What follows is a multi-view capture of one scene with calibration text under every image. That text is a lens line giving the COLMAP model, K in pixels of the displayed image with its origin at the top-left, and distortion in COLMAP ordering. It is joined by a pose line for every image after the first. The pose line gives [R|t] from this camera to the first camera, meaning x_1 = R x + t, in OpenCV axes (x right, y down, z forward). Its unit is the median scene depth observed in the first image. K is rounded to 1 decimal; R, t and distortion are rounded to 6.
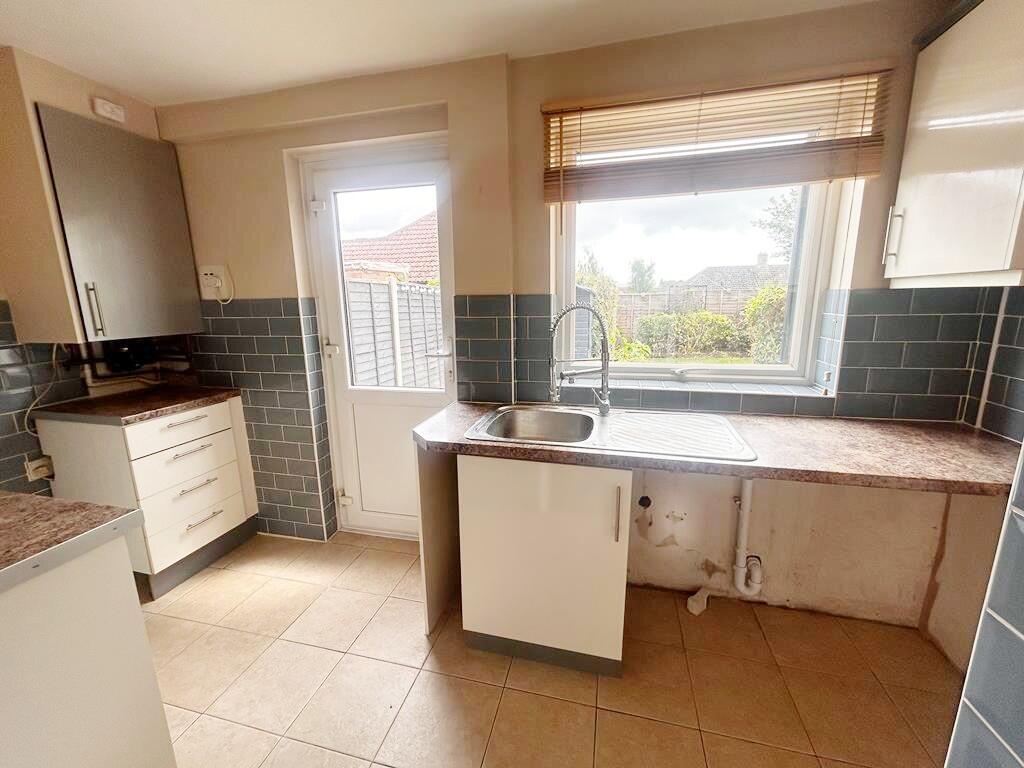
lens RADIAL K [[412.9, 0, 512.3], [0, 412.9, 382.3], [0, 0, 1]] dist [0.000471, 0.000037]
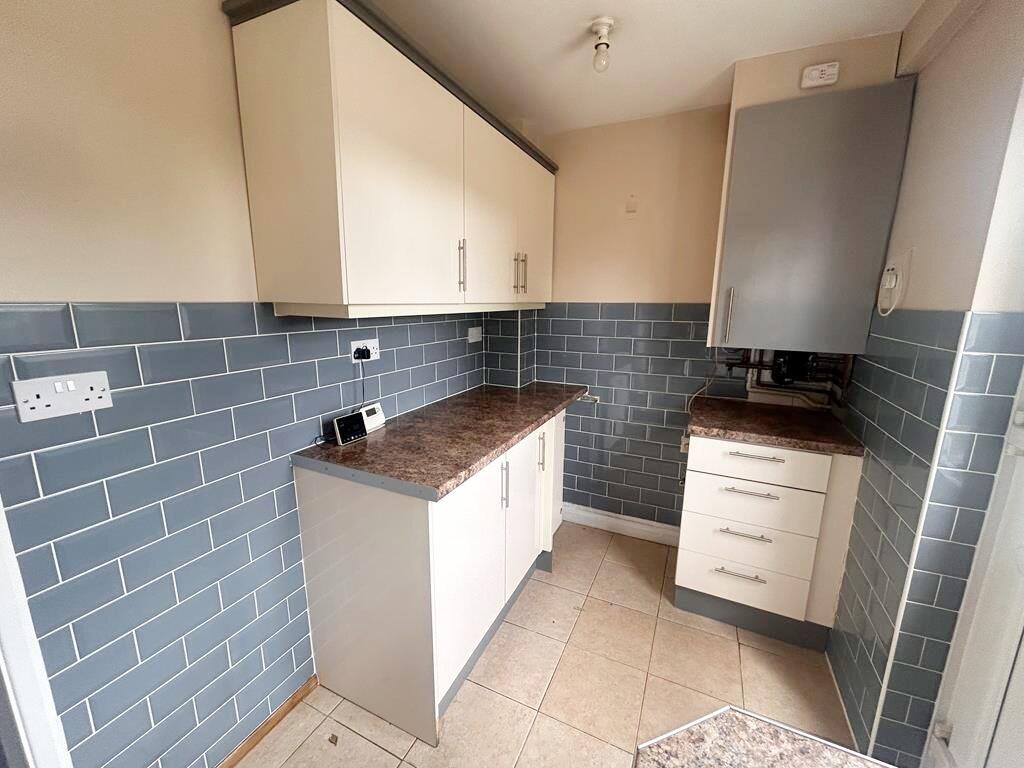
lens RADIAL K [[412.9, 0, 513.9], [0, 412.9, 384.7], [0, 0, 1]] dist [0.000471, 0.000037]
pose [[-0.194973, 0.211680, -0.957694, 0.047104], [-0.202360, 0.946743, 0.250457, -0.138044], [0.959706, 0.242631, -0.141753, 0.588357]]
